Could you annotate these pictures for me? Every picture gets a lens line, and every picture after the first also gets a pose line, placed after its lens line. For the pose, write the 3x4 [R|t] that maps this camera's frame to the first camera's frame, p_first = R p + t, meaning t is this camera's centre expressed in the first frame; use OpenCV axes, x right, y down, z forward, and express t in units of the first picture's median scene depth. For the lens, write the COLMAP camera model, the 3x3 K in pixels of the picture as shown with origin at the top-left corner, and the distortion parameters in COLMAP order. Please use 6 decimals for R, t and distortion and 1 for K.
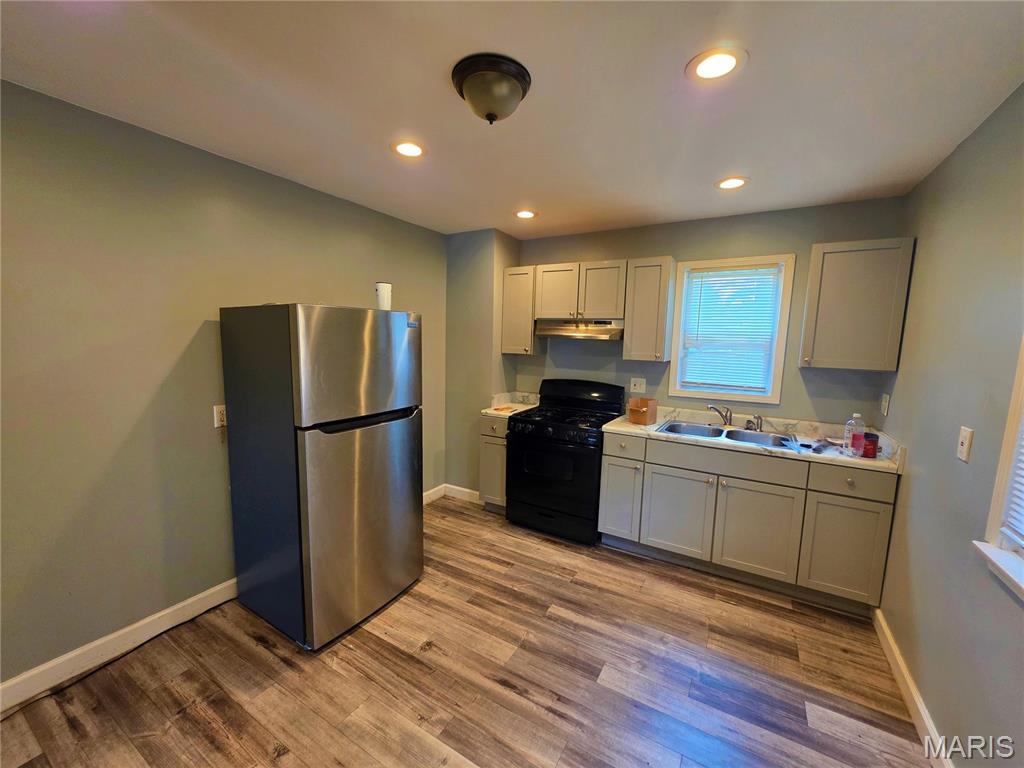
lens RADIAL K [[406.6, 0, 511.5], [0, 406.6, 387.0], [0, 0, 1]] dist [-0.001799, 0.000171]
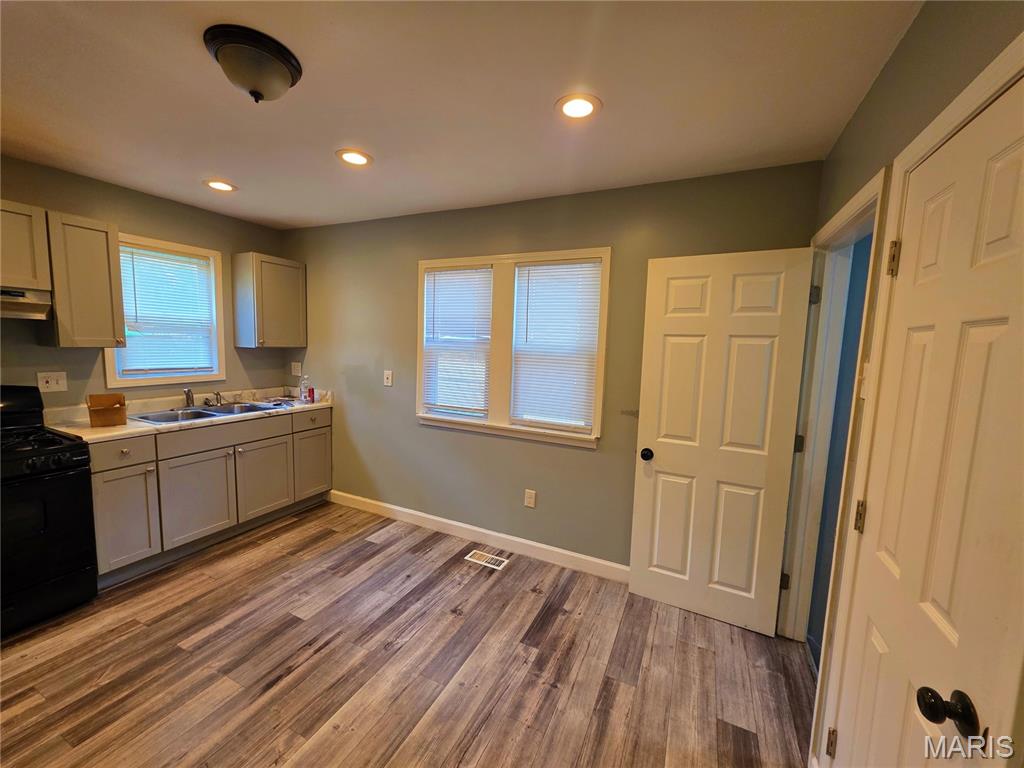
lens RADIAL K [[406.6, 0, 511.5], [0, 406.6, 387.0], [0, 0, 1]] dist [-0.001799, 0.000171]
pose [[-0.091591, -0.136296, 0.986425, -0.796638], [0.081316, 0.986257, 0.143823, -0.053296], [-0.992471, 0.093384, -0.079249, 0.380531]]
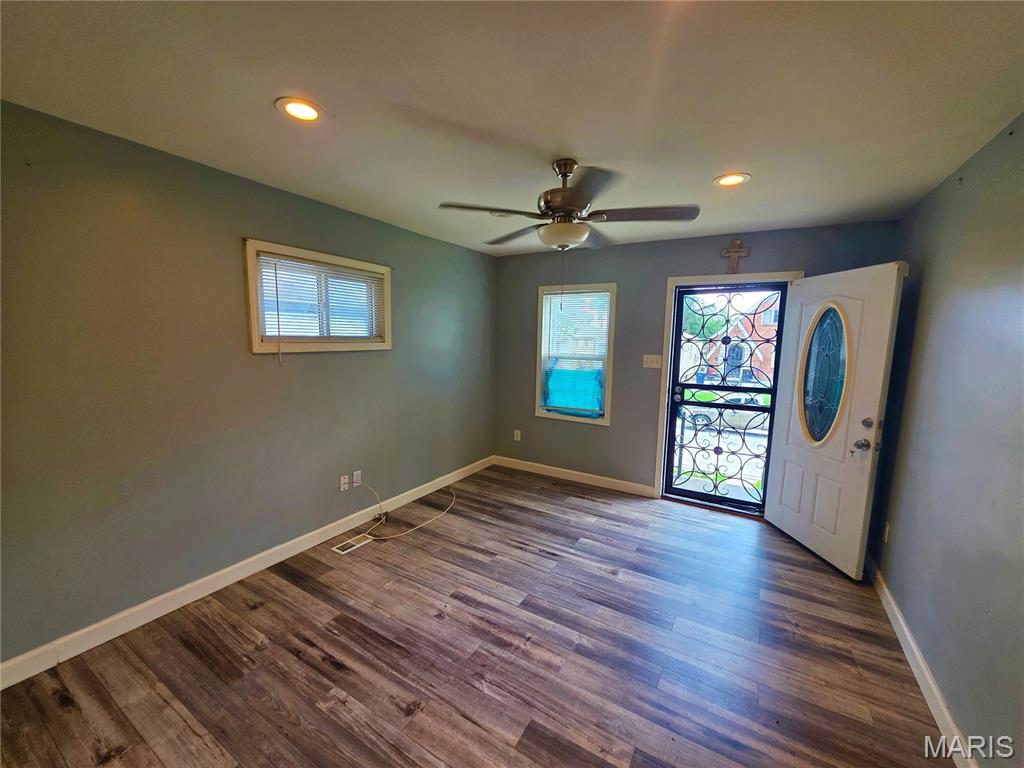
lens RADIAL K [[427.5, 0, 512.0], [0, 427.5, 384.0], [0, 0, 1]] dist [0.019626, 0.000016]
pose [[-0.998580, -0.053044, 0.004967, 0.020832], [-0.050339, 0.969943, 0.238067, -0.157774], [-0.017445, 0.237479, -0.971236, 1.159518]]
